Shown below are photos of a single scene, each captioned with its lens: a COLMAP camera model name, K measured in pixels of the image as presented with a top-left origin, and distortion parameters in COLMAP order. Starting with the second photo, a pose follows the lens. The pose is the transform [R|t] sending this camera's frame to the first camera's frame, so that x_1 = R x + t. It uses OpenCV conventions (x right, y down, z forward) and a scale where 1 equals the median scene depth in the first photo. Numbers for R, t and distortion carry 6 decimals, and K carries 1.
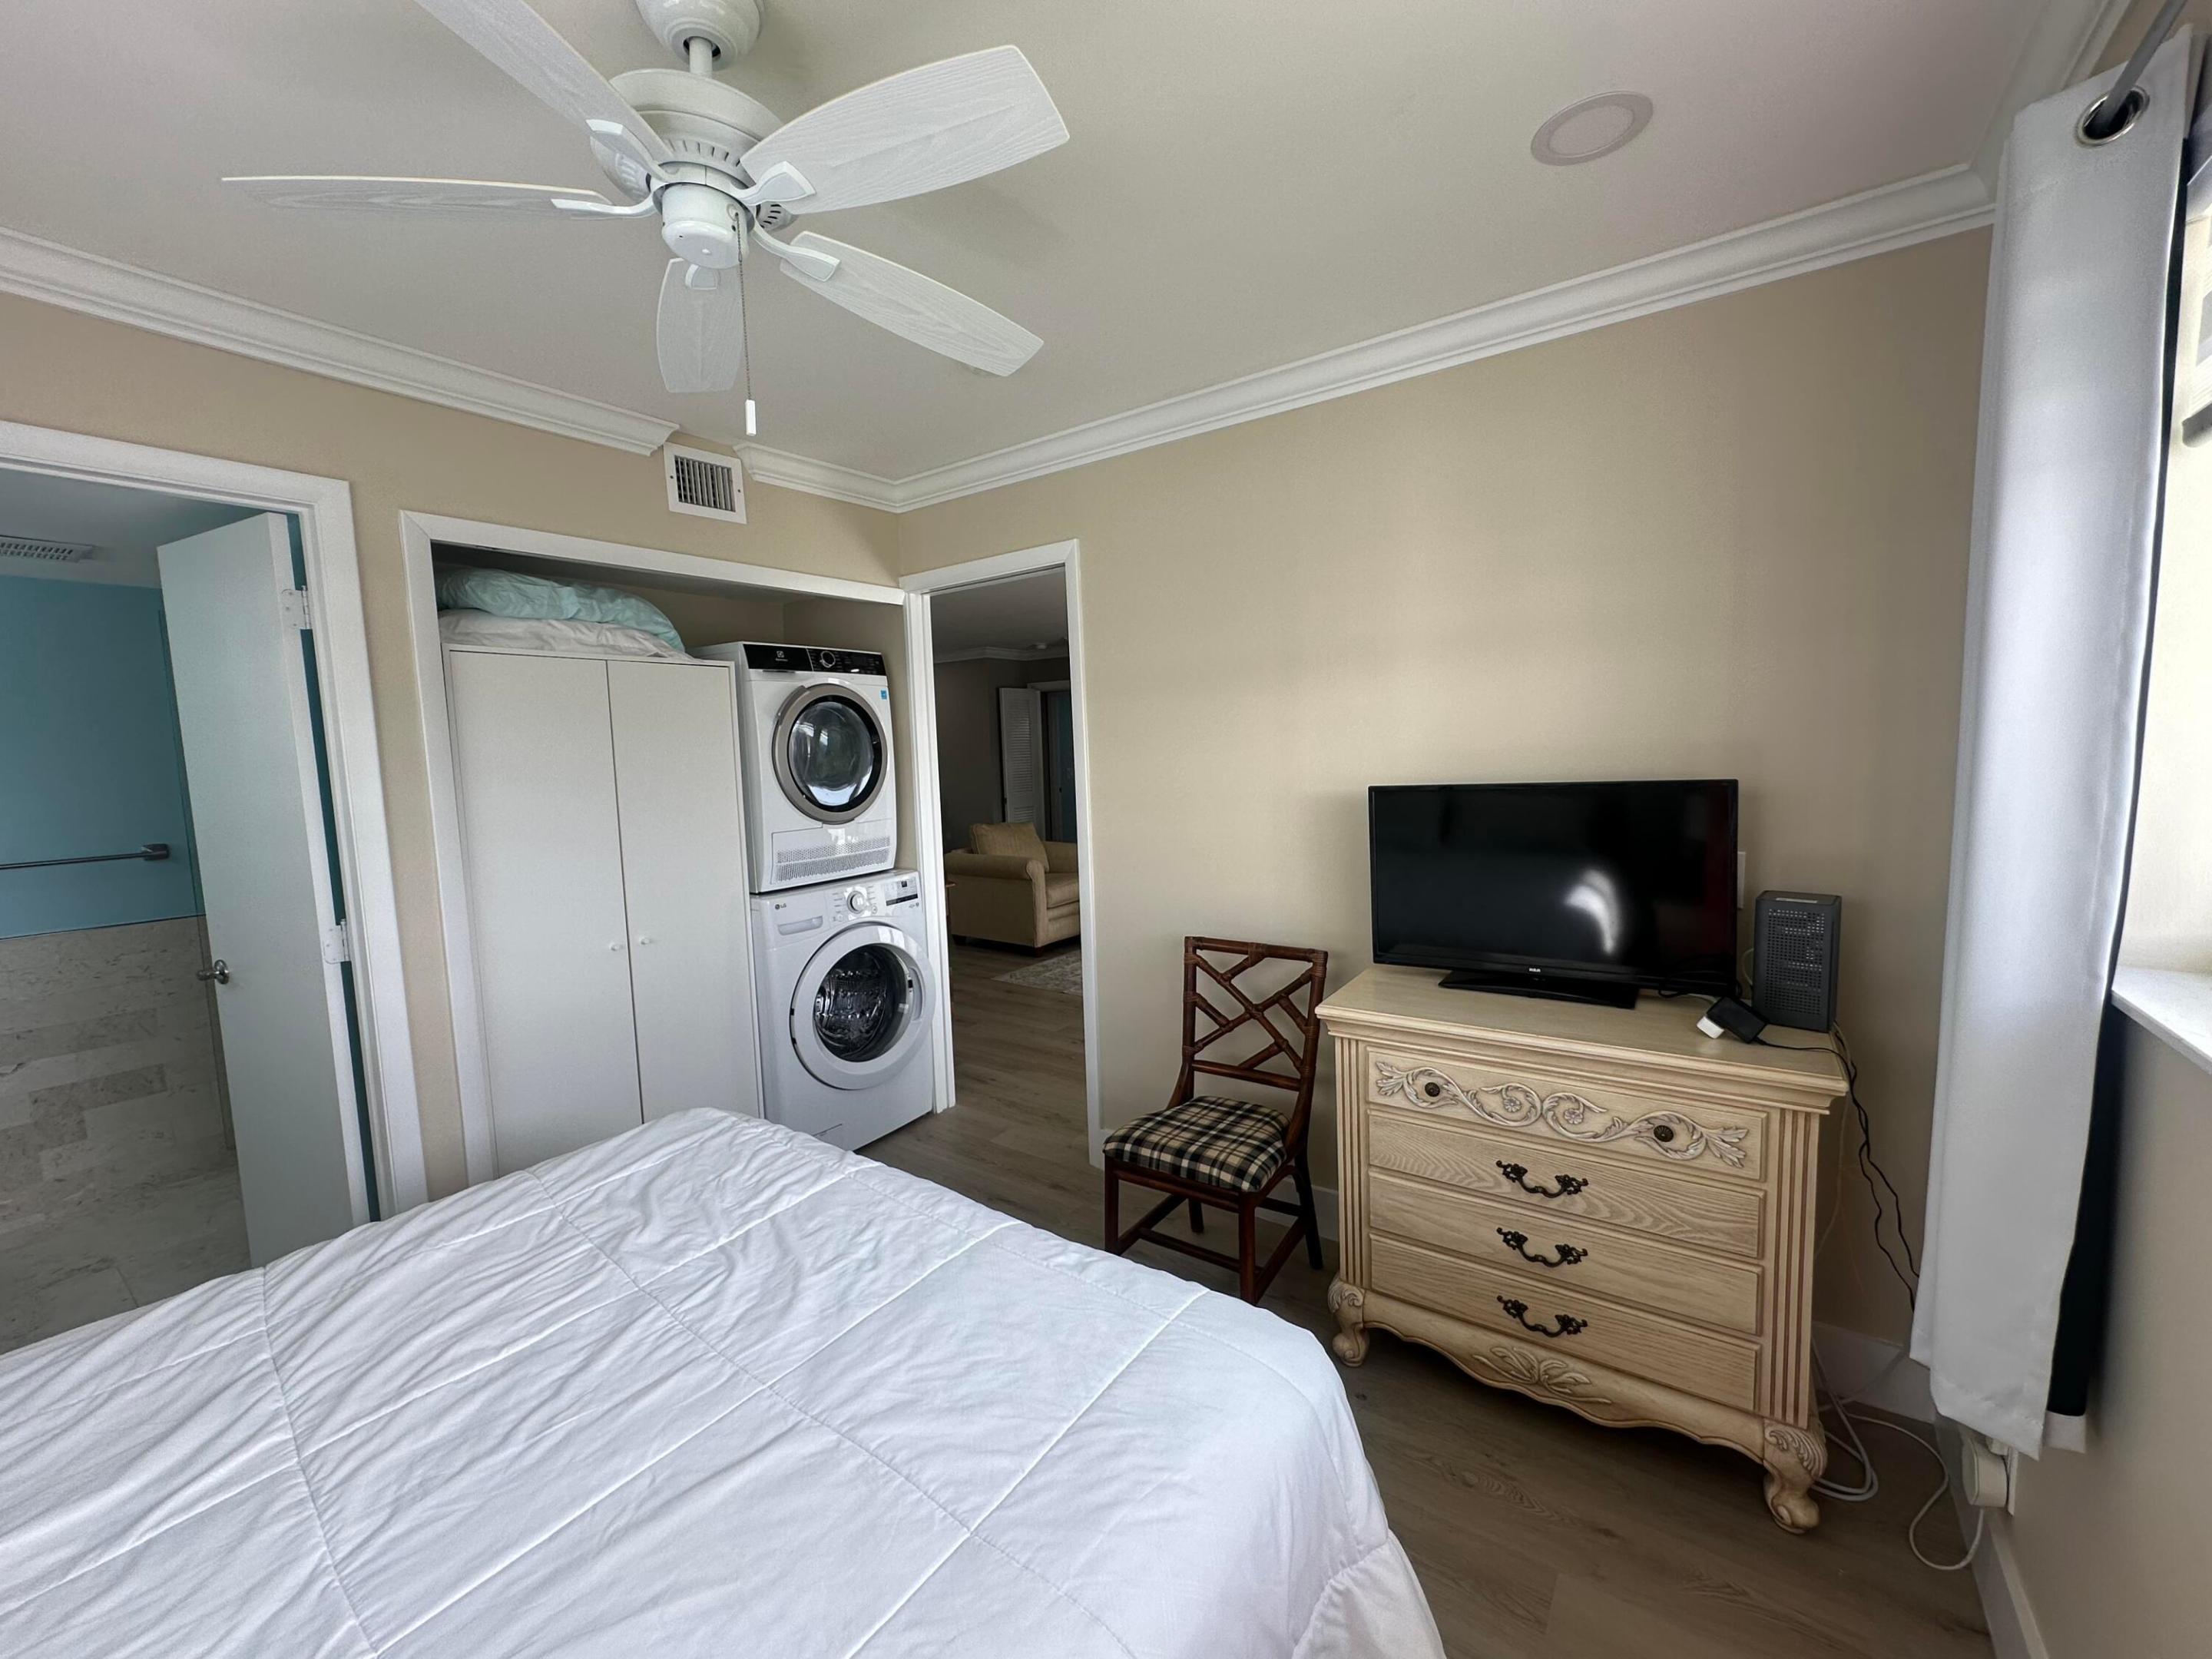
lens RADIAL K [[882.1, 0, 1106.6], [0, 882.1, 830.2], [0, 0, 1]] dist [-0.001923, -0.000351]
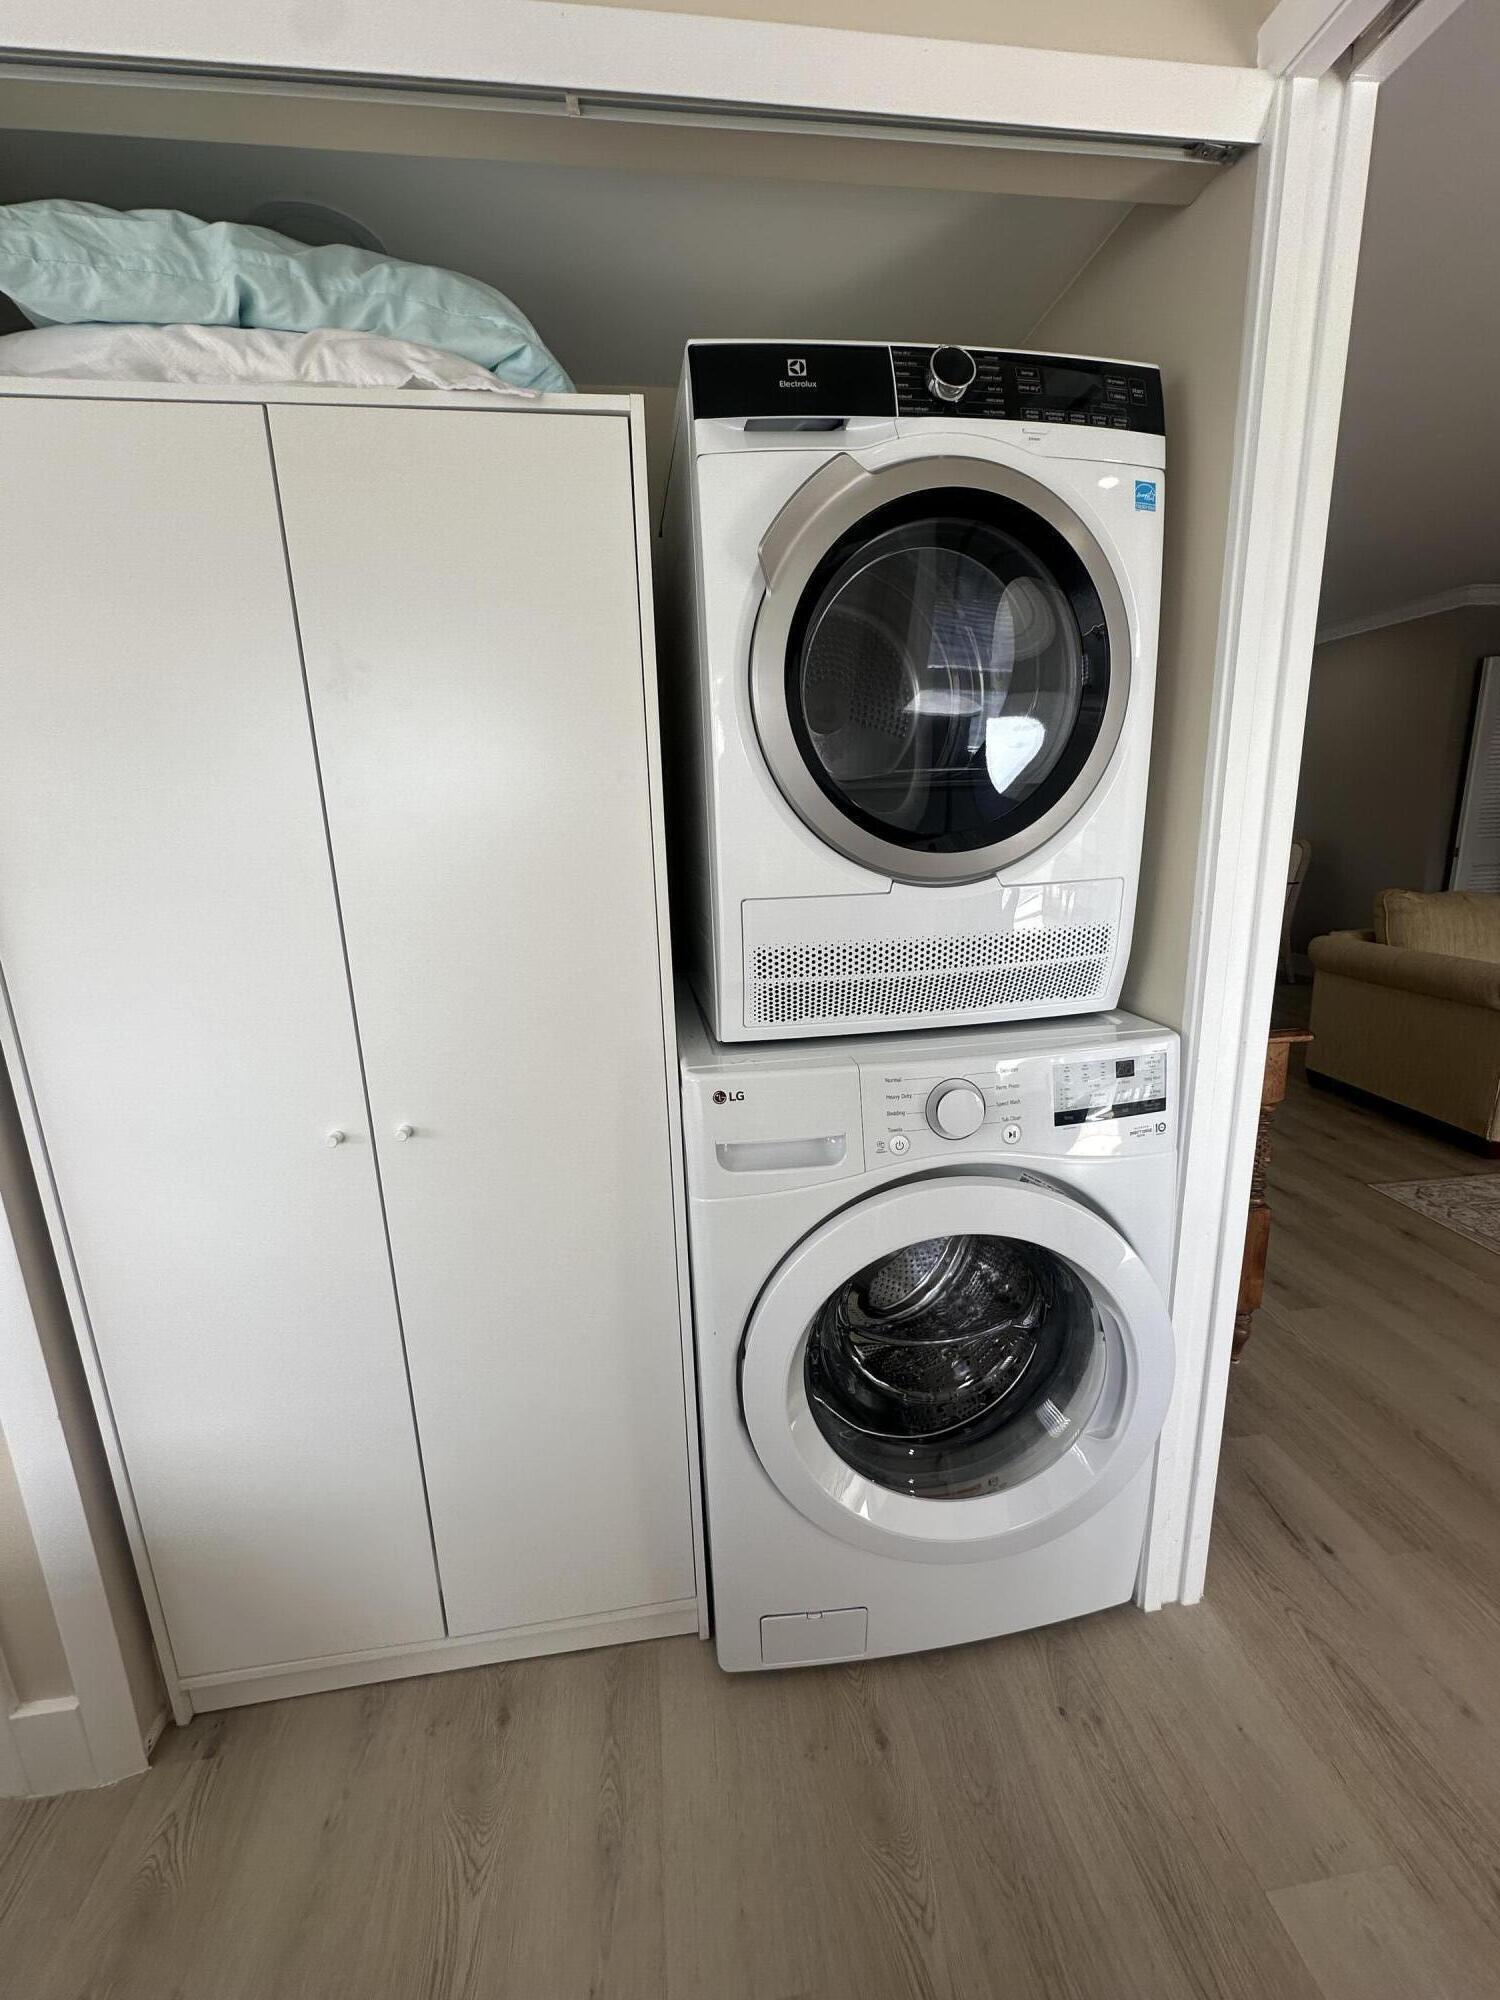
lens RADIAL K [[797.5, 0, 745.4], [0, 797.5, 997.1], [0, 0, 1]] dist [-0.001923, -0.000351]
pose [[0.683628, 0.173128, -0.708999, -0.113180], [-0.060315, 0.981536, 0.181521, -0.015890], [0.727334, -0.081329, 0.681448, 0.681551]]
